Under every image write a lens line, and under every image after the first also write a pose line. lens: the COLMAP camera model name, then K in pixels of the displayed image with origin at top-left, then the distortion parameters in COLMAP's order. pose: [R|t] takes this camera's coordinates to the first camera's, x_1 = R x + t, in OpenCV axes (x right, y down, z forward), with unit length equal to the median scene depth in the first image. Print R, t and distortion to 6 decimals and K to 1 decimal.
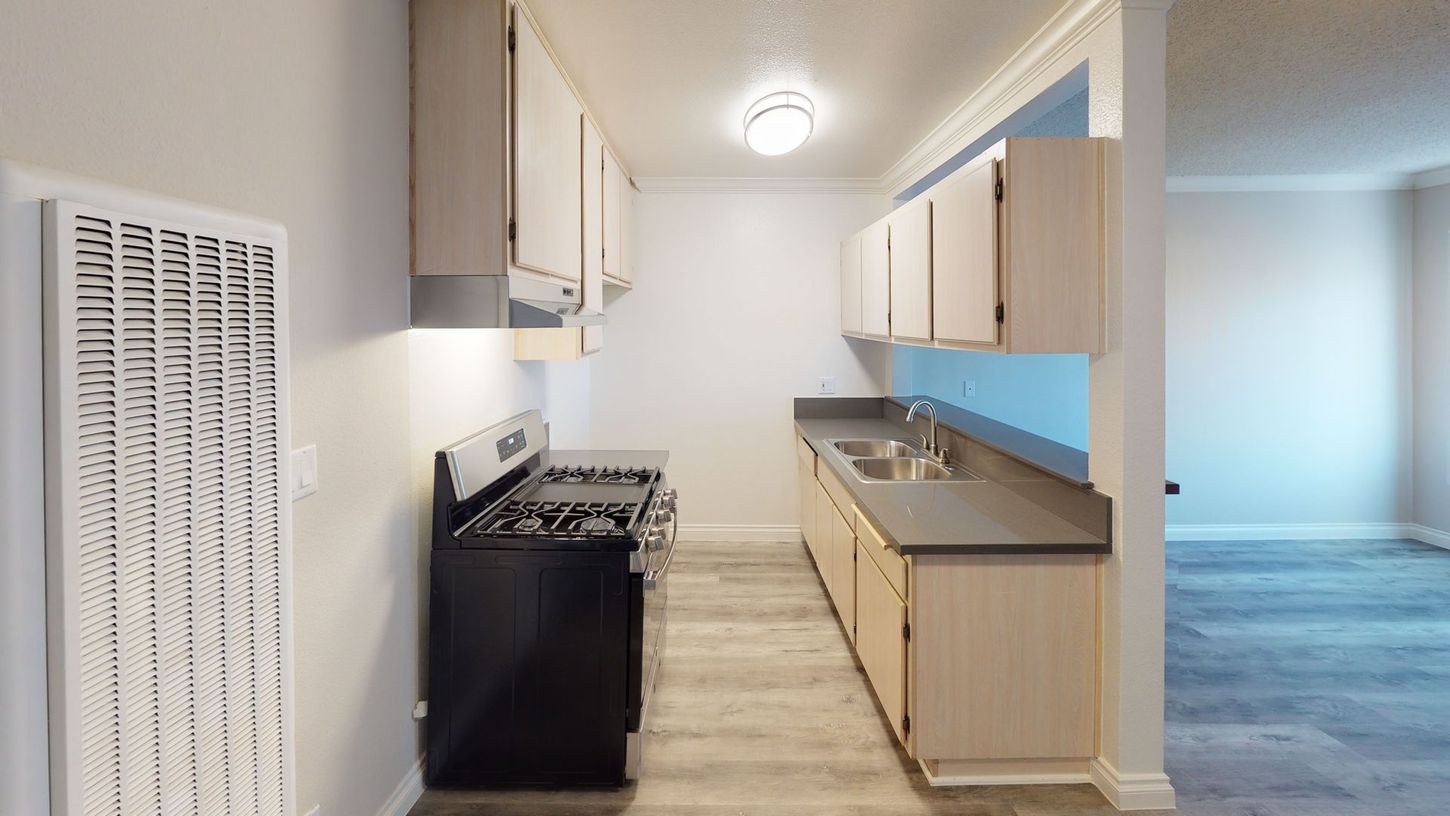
lens RADIAL K [[524.4, 0, 725.0], [0, 524.4, 408.0], [0, 0, 1]] dist [-0.000645, -0.000064]
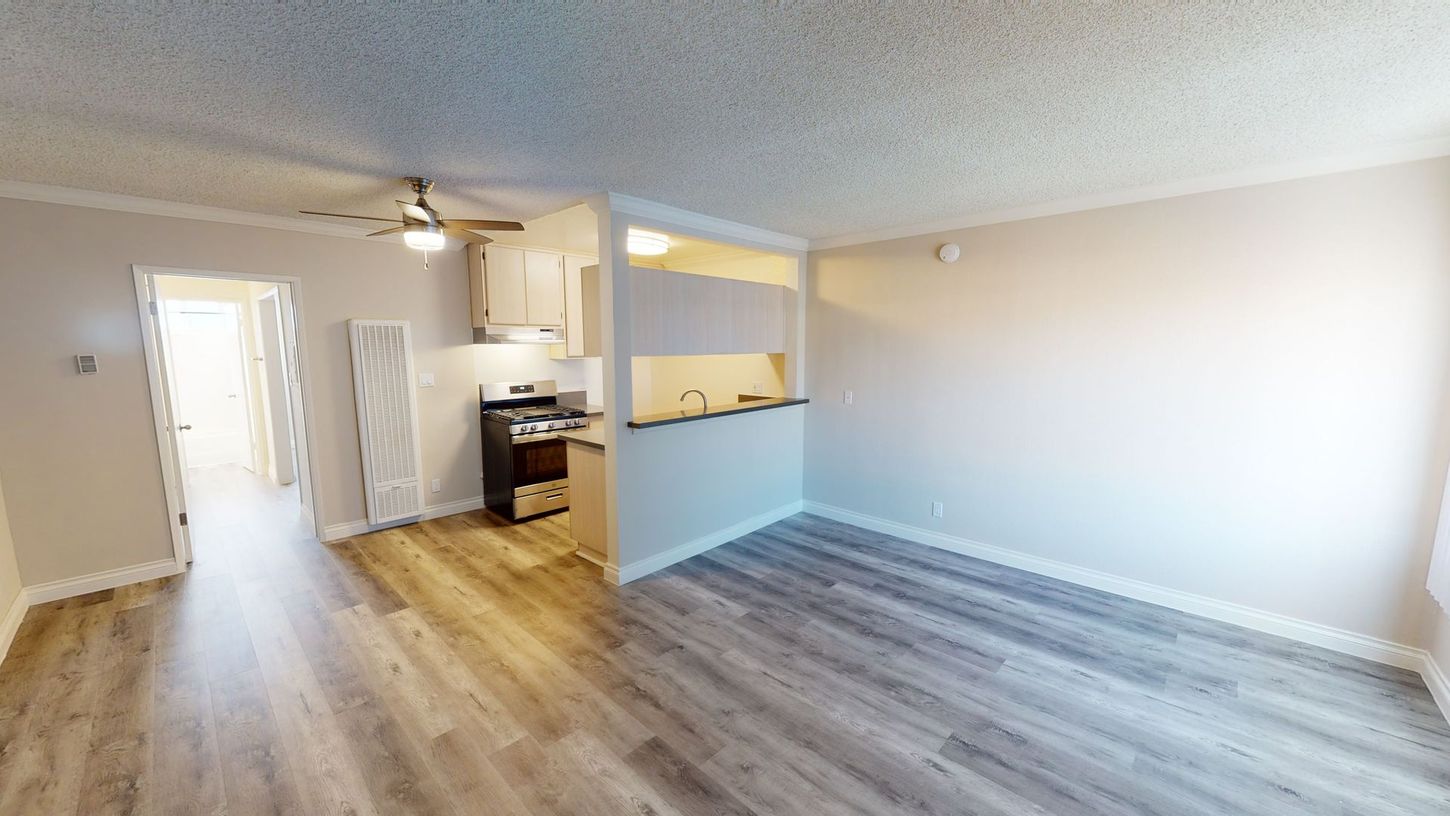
lens RADIAL K [[524.4, 0, 725.0], [0, 524.4, 408.0], [0, 0, 1]] dist [-0.000645, -0.000064]
pose [[0.726763, 0.094838, -0.680310, 2.097851], [-0.115393, 0.993204, 0.015184, 0.008502], [0.677126, 0.067468, 0.732768, -0.208496]]
